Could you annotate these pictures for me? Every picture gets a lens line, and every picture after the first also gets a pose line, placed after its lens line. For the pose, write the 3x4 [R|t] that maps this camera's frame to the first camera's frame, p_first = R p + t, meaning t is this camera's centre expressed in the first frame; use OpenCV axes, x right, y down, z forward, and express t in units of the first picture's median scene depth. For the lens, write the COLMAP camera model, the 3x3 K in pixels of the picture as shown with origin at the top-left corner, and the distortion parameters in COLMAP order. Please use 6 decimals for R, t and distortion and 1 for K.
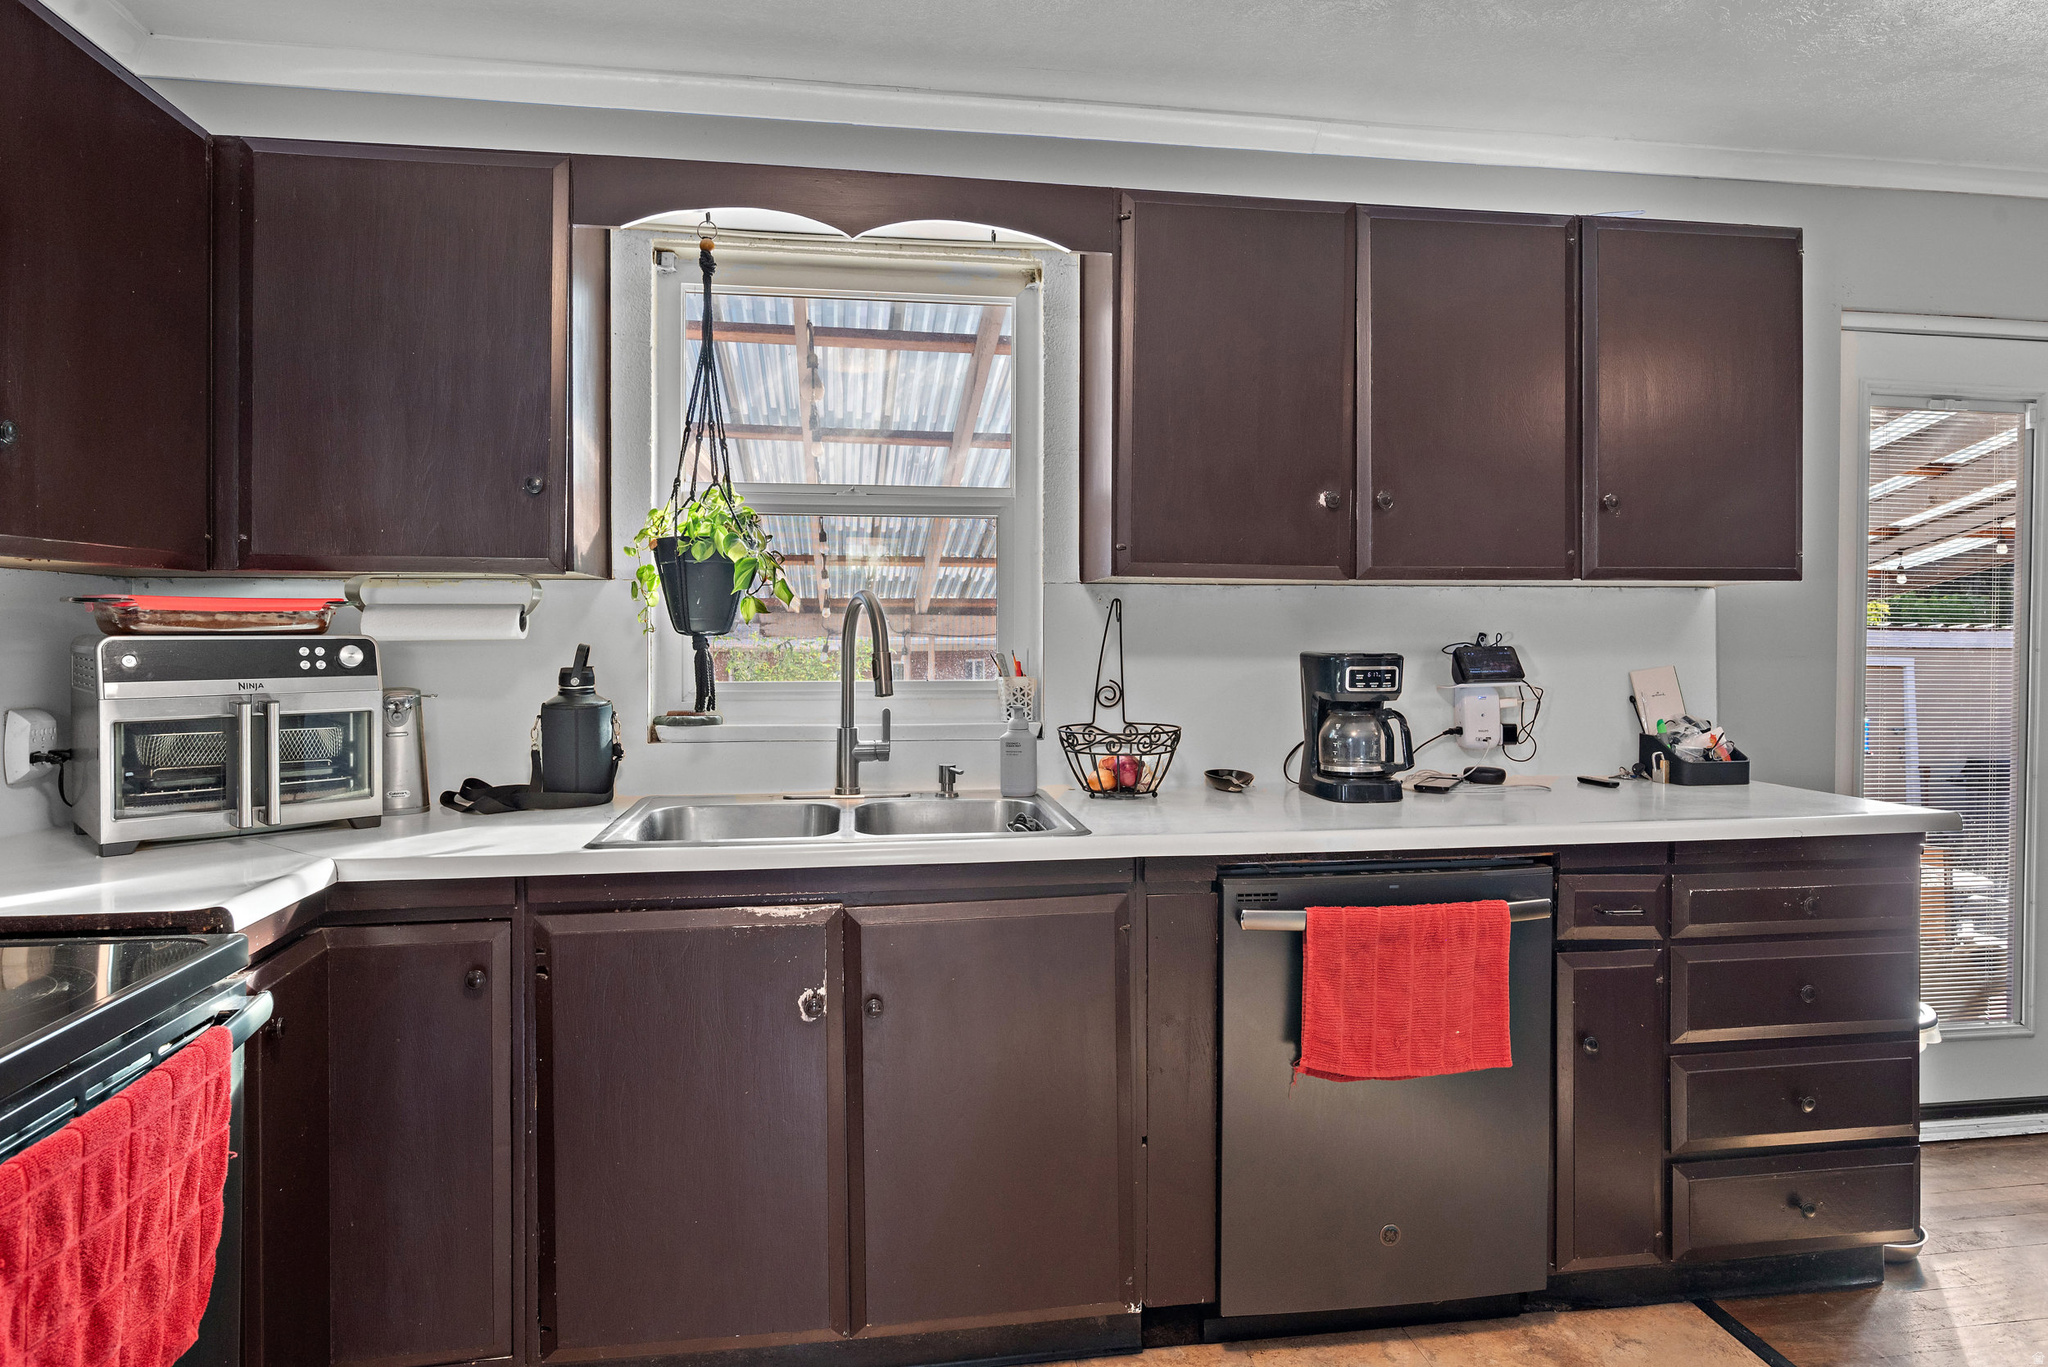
lens RADIAL K [[1188.6, 0, 1013.4], [0, 1188.6, 643.6], [0, 0, 1]] dist [-0.001857, -0.001152]
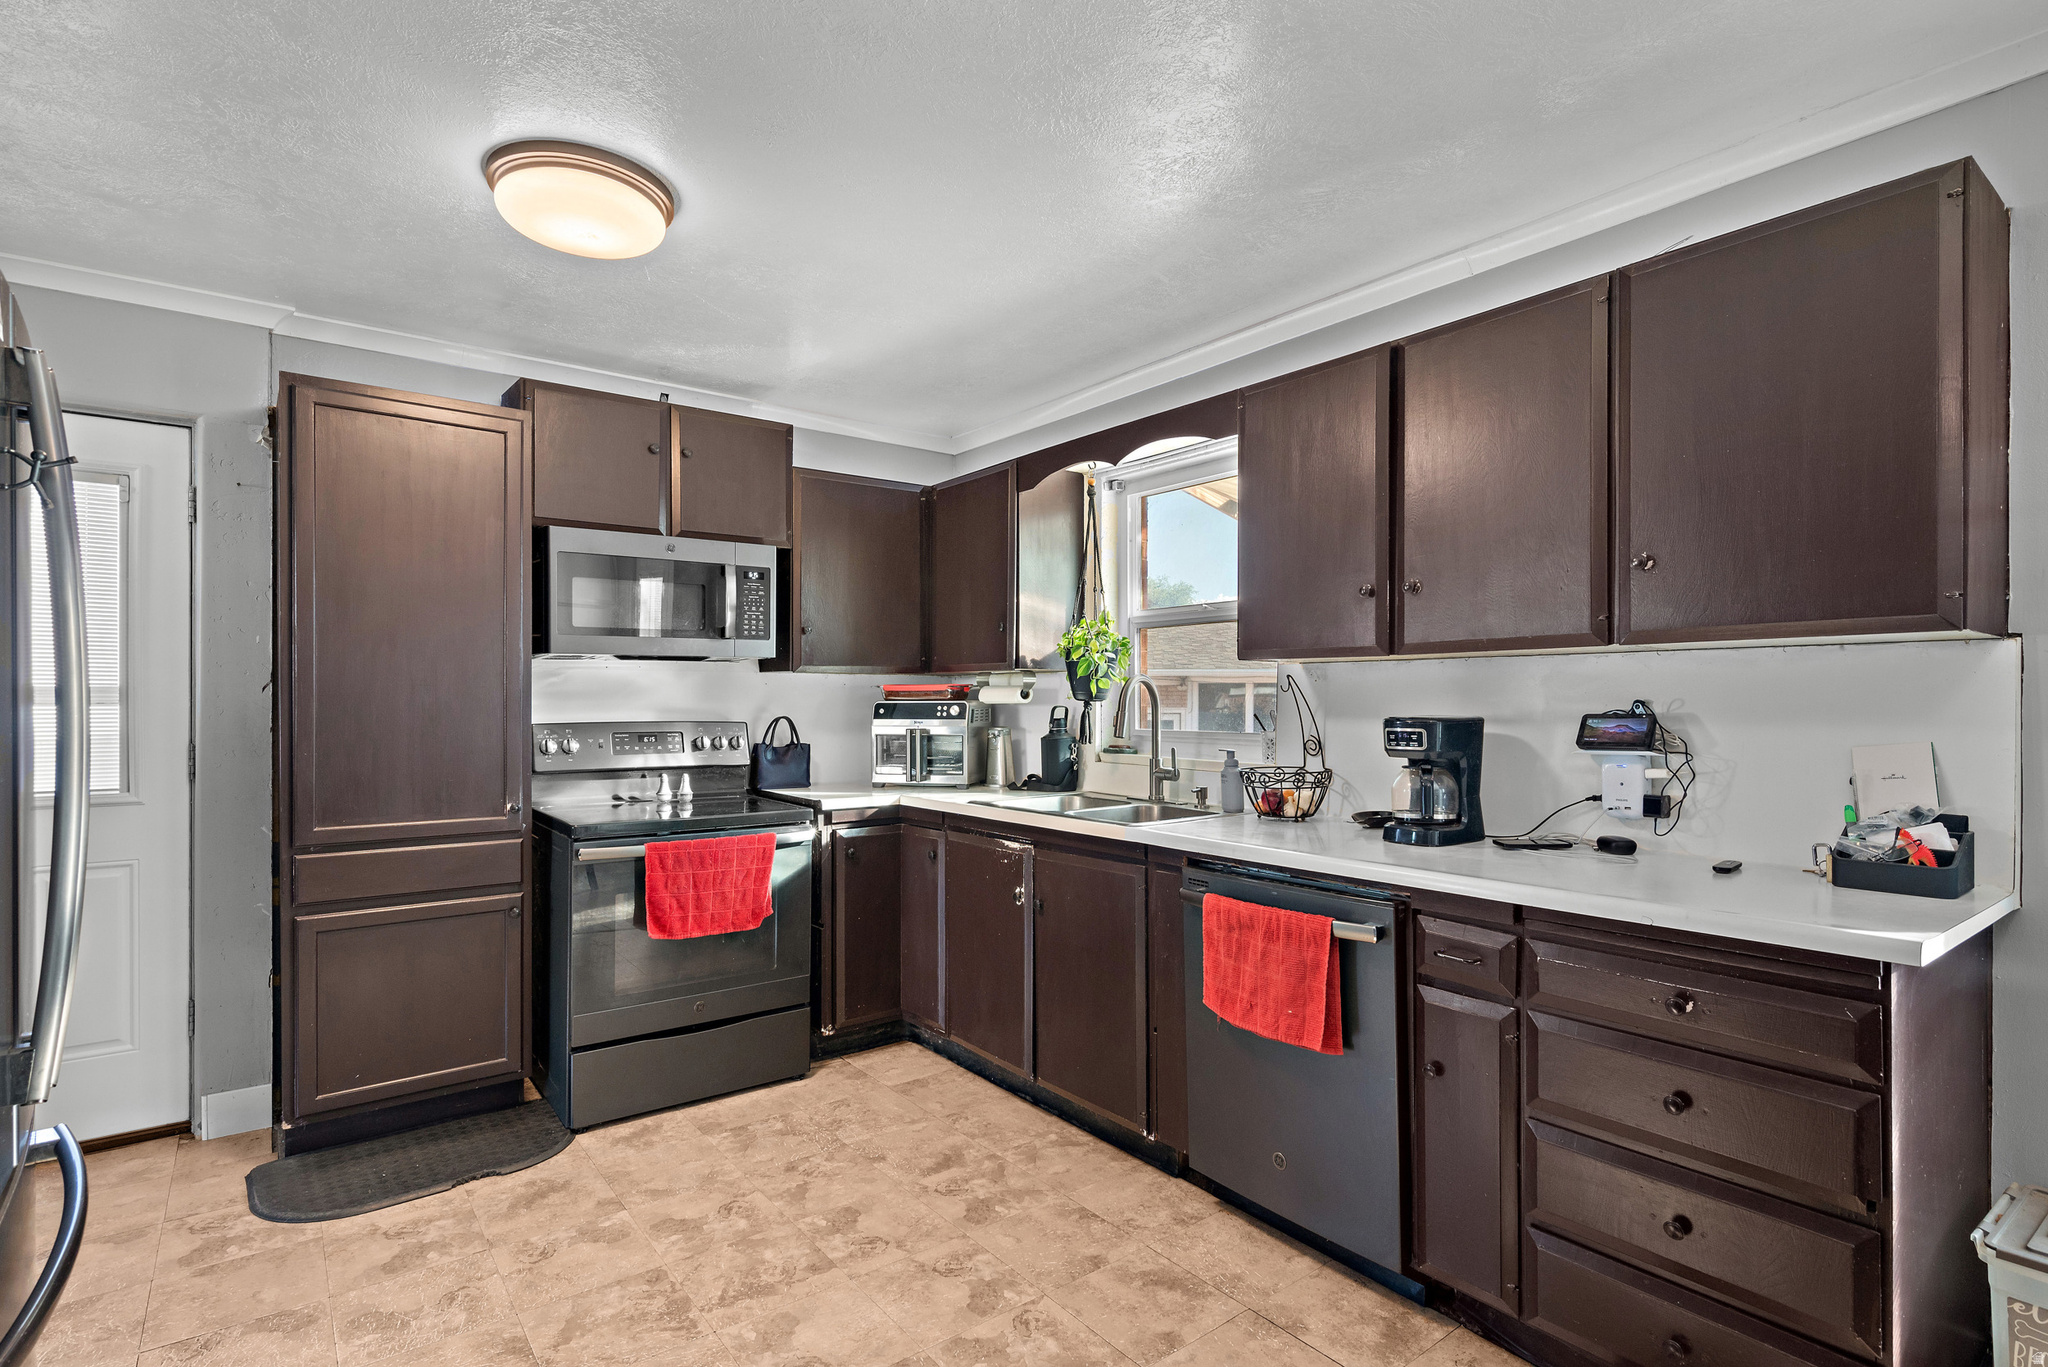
lens RADIAL K [[987.4, 0, 1006.3], [0, 987.4, 702.1], [0, 0, 1]] dist [-0.003377, -0.000339]
pose [[0.474696, 0.002082, -0.880147, 0.965121], [-0.007596, 0.999970, -0.001731, -0.002079], [0.880117, 0.007507, 0.474697, 0.185511]]
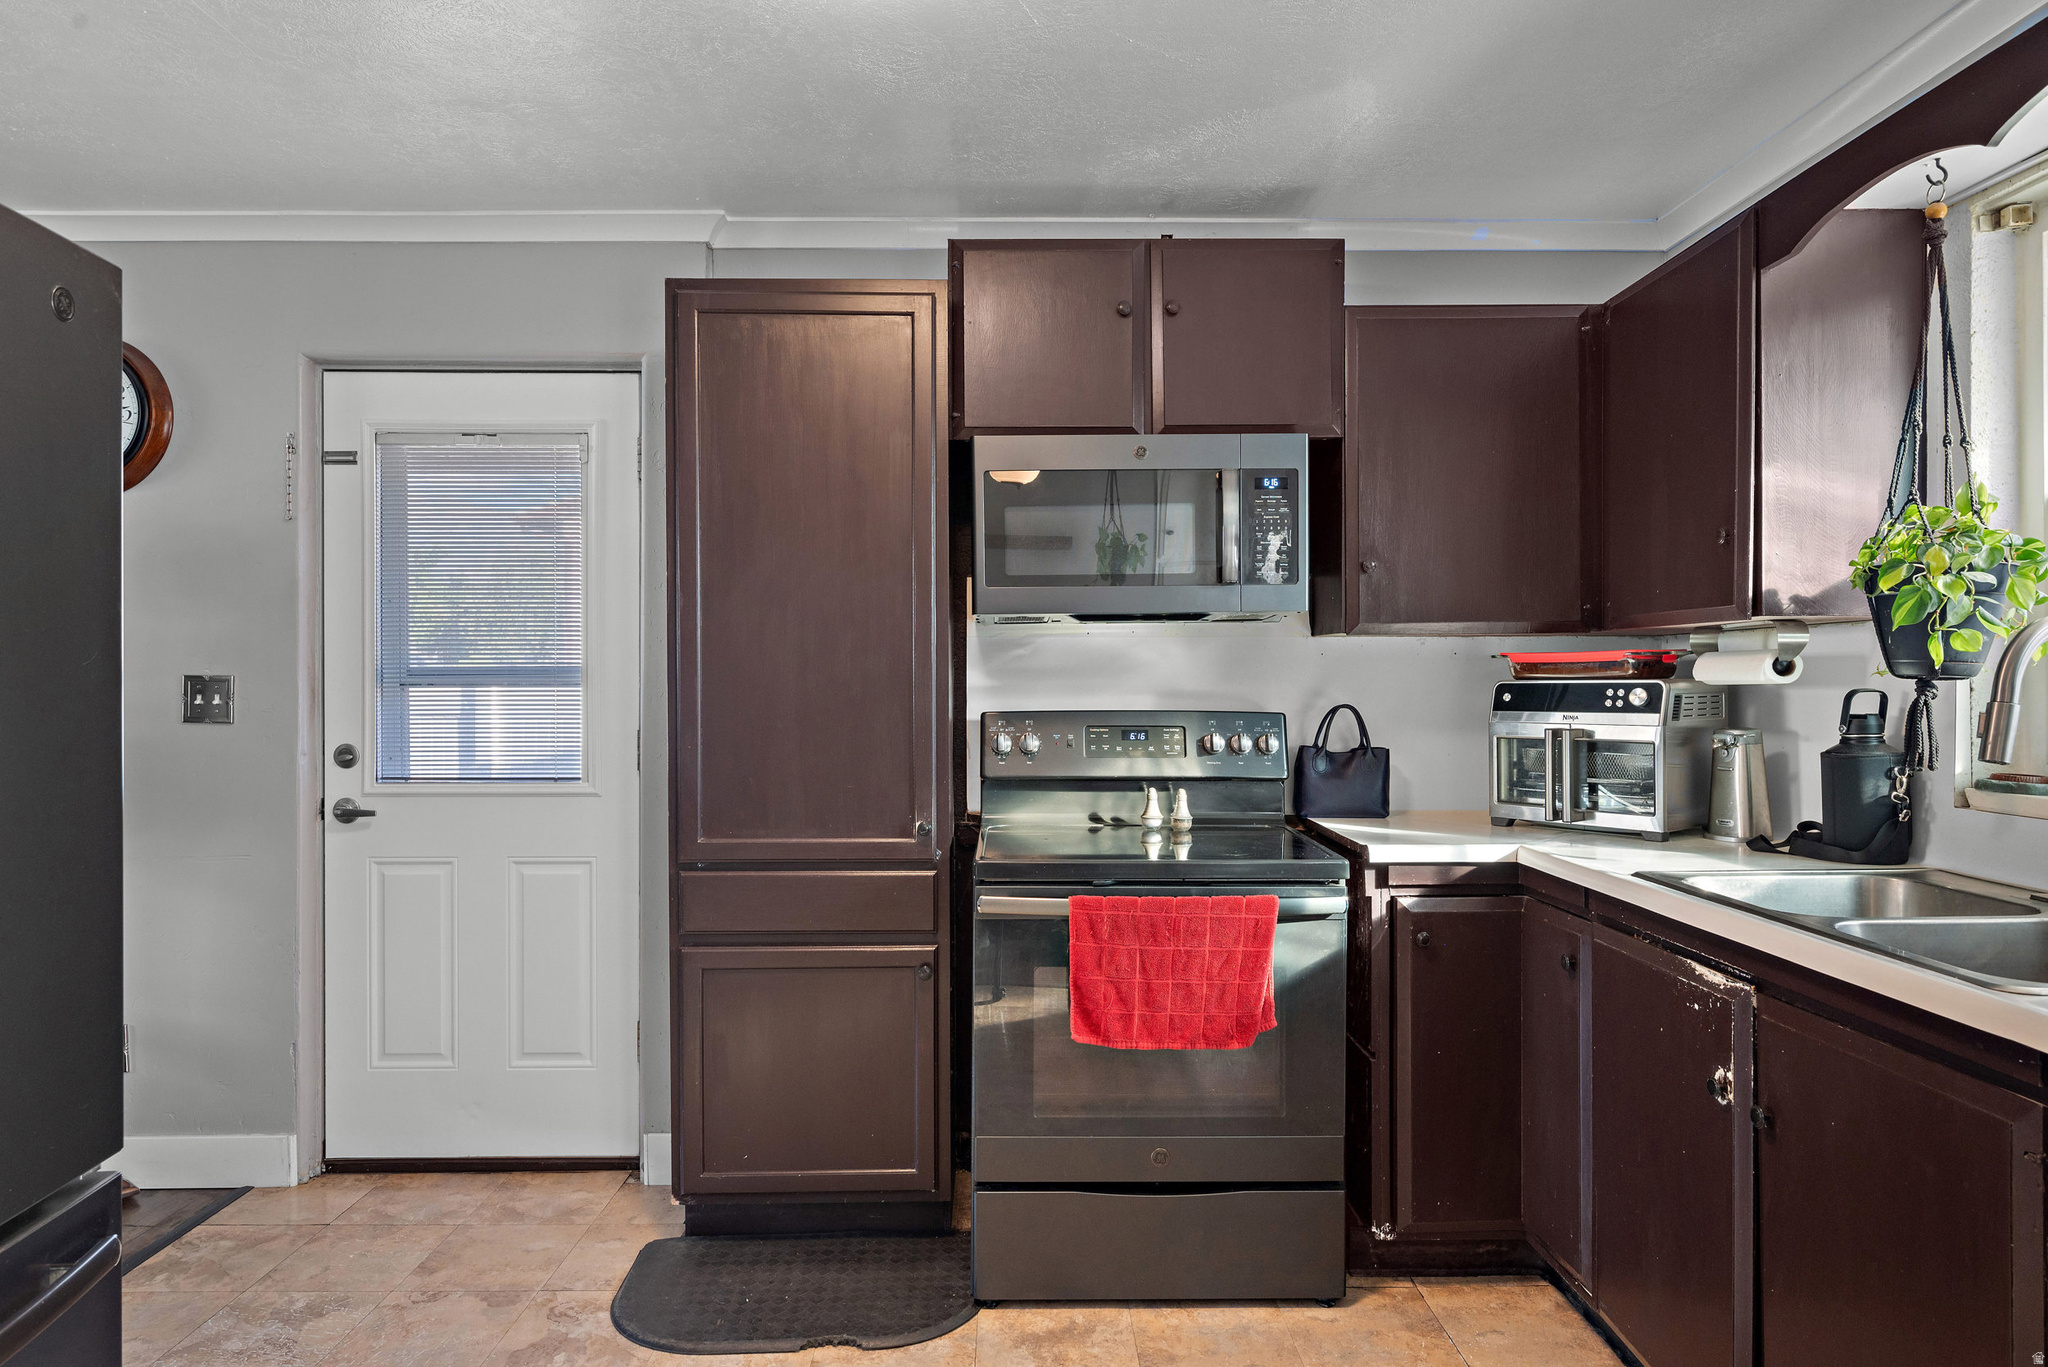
lens RADIAL K [[1188.6, 0, 1033.7], [0, 1188.6, 682.4], [0, 0, 1]] dist [-0.001857, -0.001152]
pose [[-0.130606, 0.002177, -0.991432, 0.638447], [-0.006318, 0.999975, 0.003028, -0.003507], [0.991414, 0.006659, -0.130589, 0.475080]]
